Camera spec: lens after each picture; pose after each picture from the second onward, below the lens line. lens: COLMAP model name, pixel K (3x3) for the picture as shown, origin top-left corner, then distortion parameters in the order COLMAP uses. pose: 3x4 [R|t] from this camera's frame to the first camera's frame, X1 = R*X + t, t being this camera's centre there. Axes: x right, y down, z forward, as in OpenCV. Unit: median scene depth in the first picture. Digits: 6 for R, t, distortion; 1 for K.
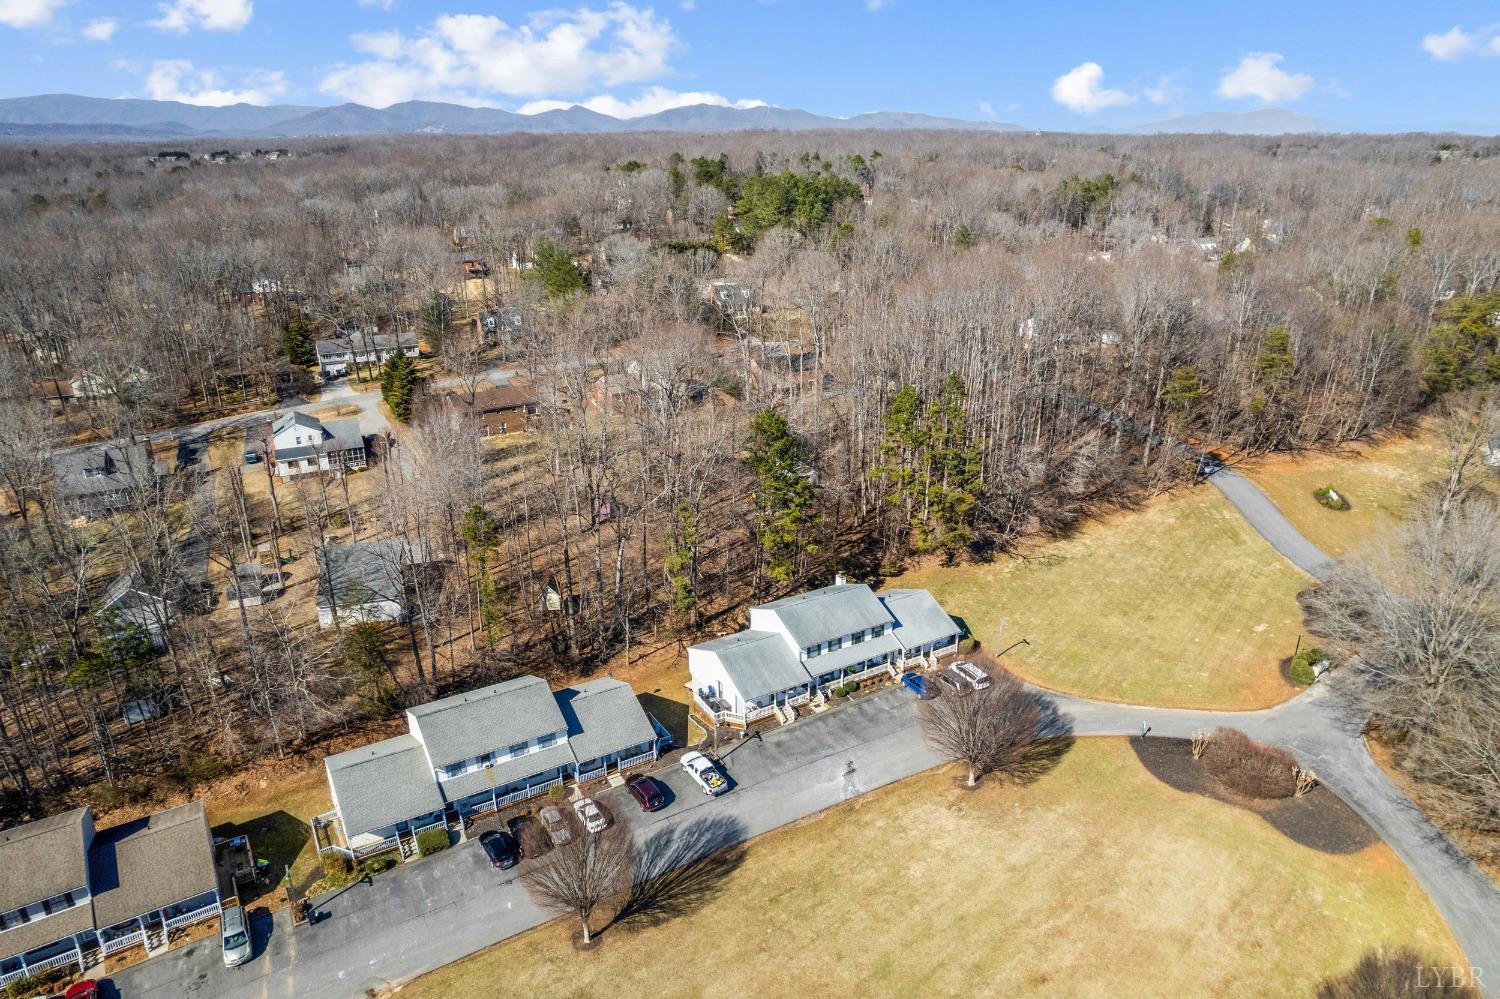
lens RADIAL K [[970.8, 0, 751.7], [0, 970.8, 509.0], [0, 0, 1]] dist [-0.079750, 0.074215]
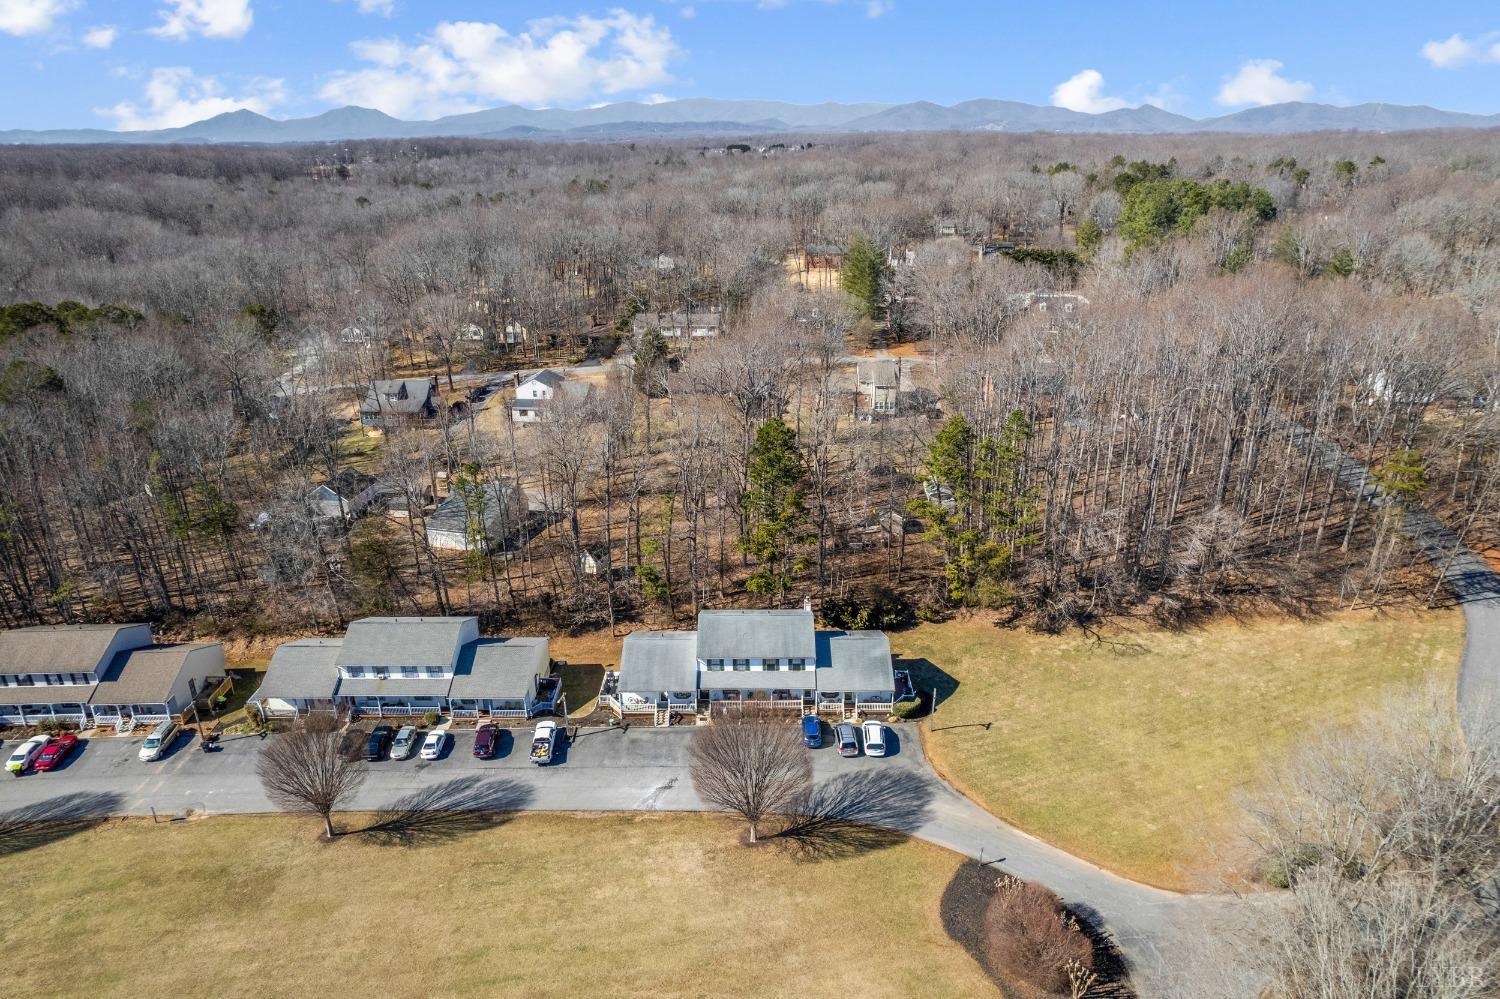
lens RADIAL K [[970.8, 0, 751.7], [0, 970.8, 509.0], [0, 0, 1]] dist [-0.079750, 0.074215]
pose [[0.858757, 0.183999, -0.478206, 0.570787], [-0.183114, 0.981872, 0.048961, -0.065907], [0.478546, 0.045521, 0.876882, 0.165698]]
